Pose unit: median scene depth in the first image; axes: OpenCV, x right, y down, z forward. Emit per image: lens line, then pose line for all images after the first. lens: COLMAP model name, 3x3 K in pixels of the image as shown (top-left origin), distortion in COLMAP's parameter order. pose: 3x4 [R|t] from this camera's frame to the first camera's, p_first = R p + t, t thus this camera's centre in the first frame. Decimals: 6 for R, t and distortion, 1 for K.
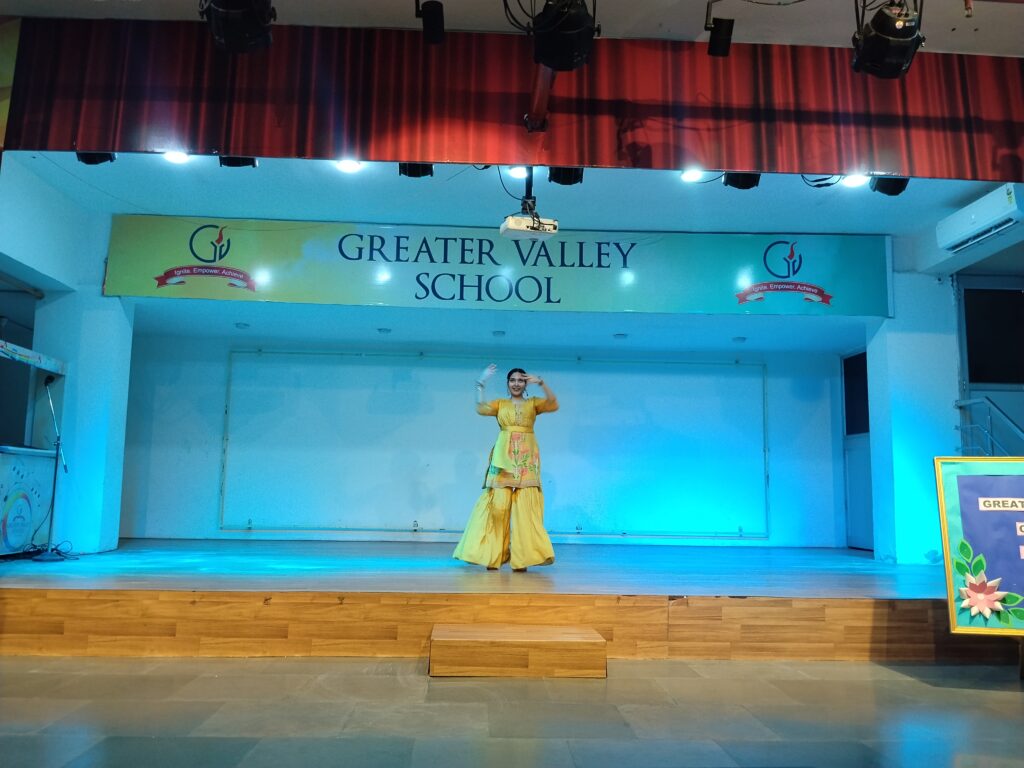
lens RADIAL K [[866.5, 0, 509.9], [0, 866.5, 383.2], [0, 0, 1]] dist [0.083661, -0.172578]
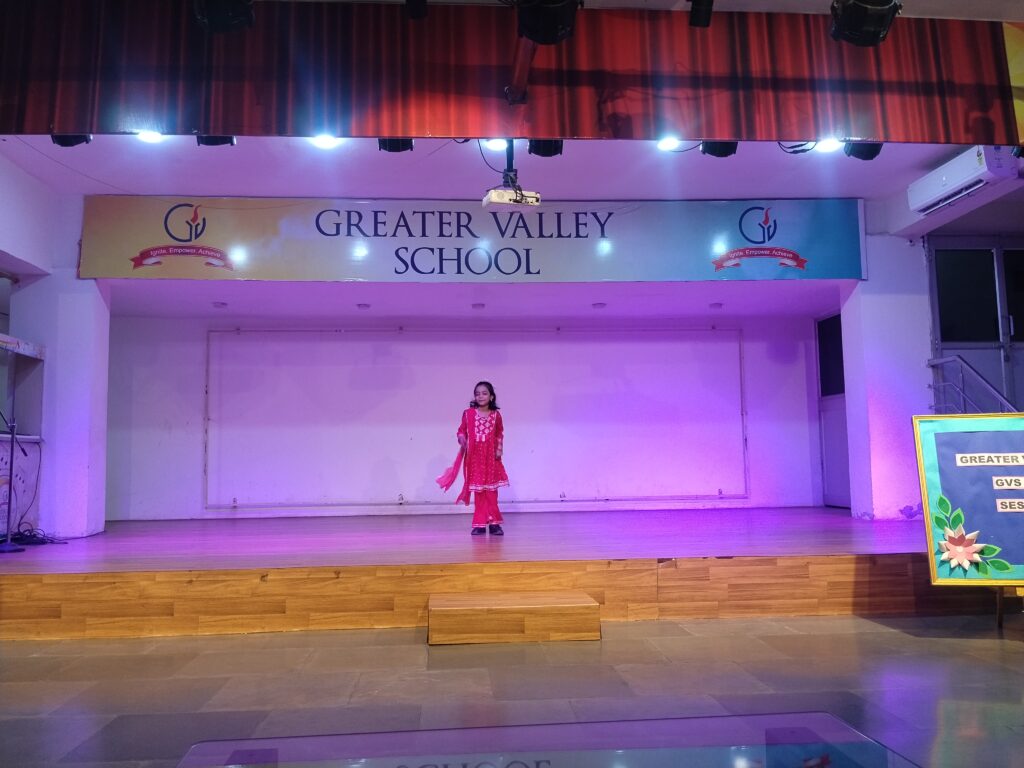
lens RADIAL K [[866.5, 0, 509.9], [0, 866.5, 383.2], [0, 0, 1]] dist [0.083661, -0.172578]
pose [[0.999129, -0.029314, 0.029702, -0.016072], [0.028297, 0.999019, 0.034071, -0.002340], [-0.030672, -0.033201, 0.998978, -0.011594]]
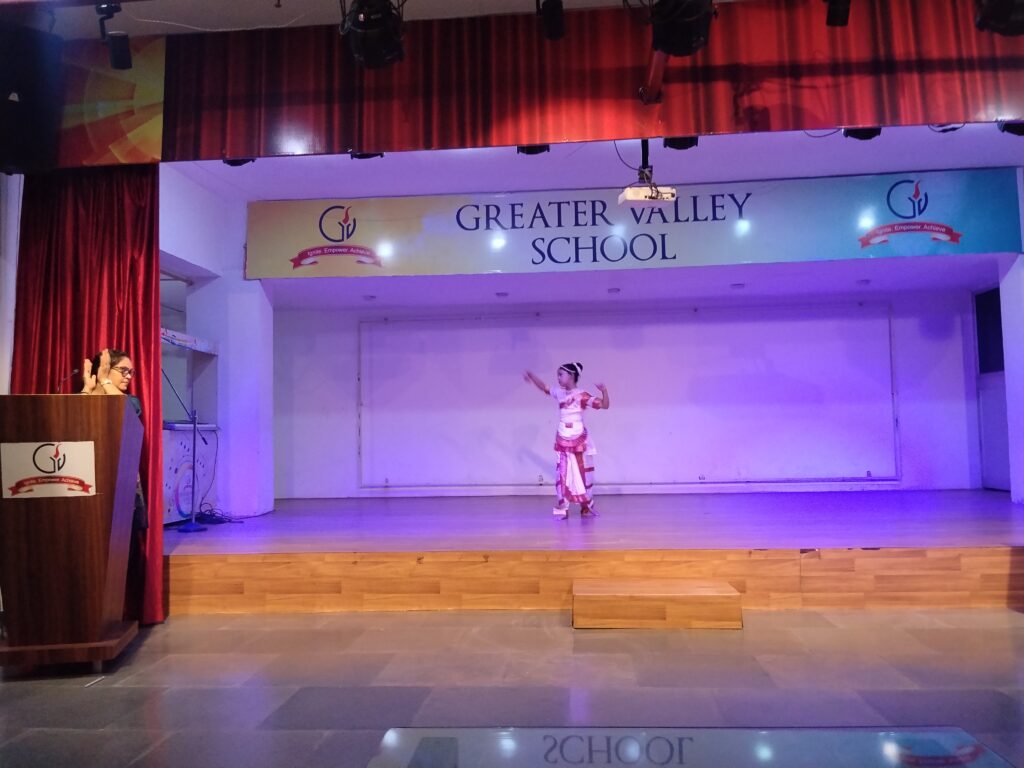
lens RADIAL K [[866.5, 0, 509.9], [0, 866.5, 383.2], [0, 0, 1]] dist [0.083661, -0.172578]
pose [[0.991051, -0.043905, -0.126055, -0.018564], [0.051727, 0.996889, 0.059466, -0.030200], [0.123052, -0.065455, 0.990239, -0.049430]]
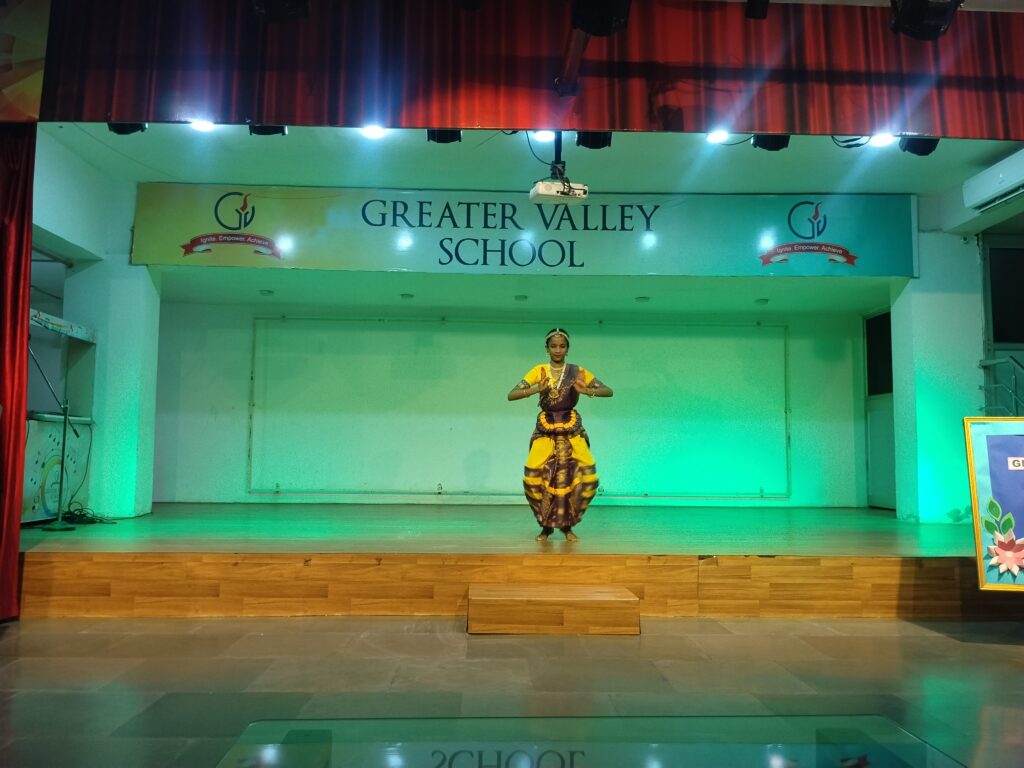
lens RADIAL K [[866.5, 0, 509.9], [0, 866.5, 383.2], [0, 0, 1]] dist [0.083661, -0.172578]
pose [[0.999864, -0.008748, -0.014015, -0.022529], [0.009336, 0.999055, 0.042458, -0.002627], [0.013631, -0.042583, 0.999000, -0.012695]]
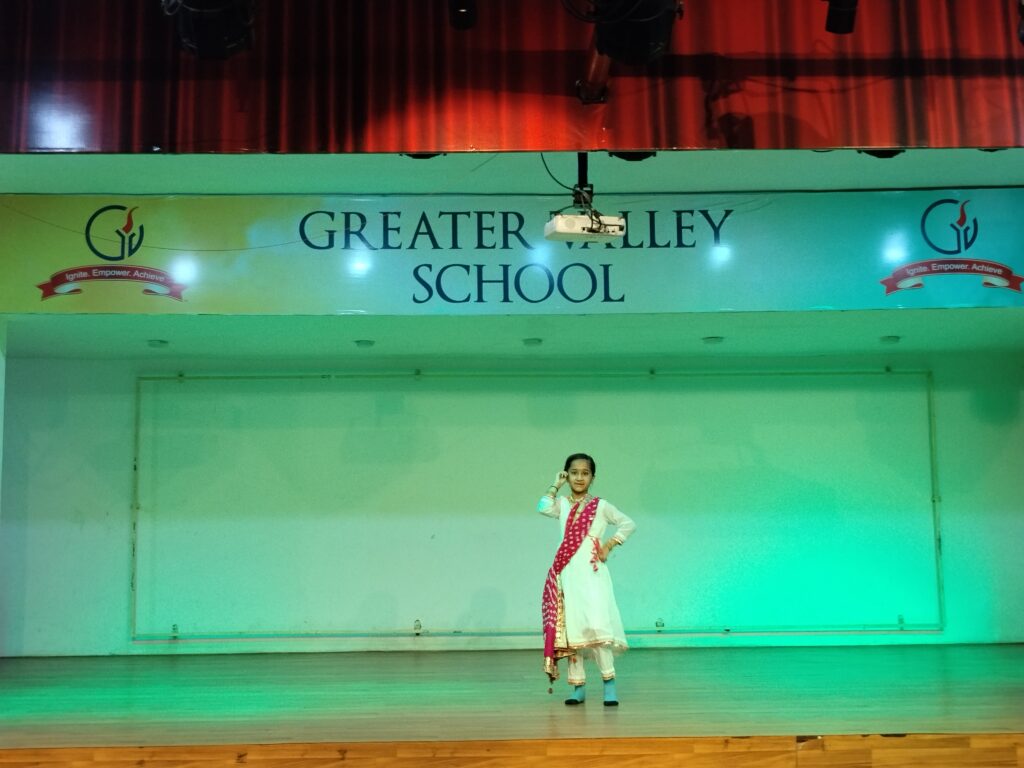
lens RADIAL K [[1378.8, 0, 507.4], [0, 1378.8, 377.2], [0, 0, 1]] dist [0.079473, -0.138105]
pose [[0.999350, -0.030993, -0.018428, -0.025269], [0.031060, 0.999512, 0.003344, -0.062343], [0.018315, -0.003914, 0.999825, -0.144852]]
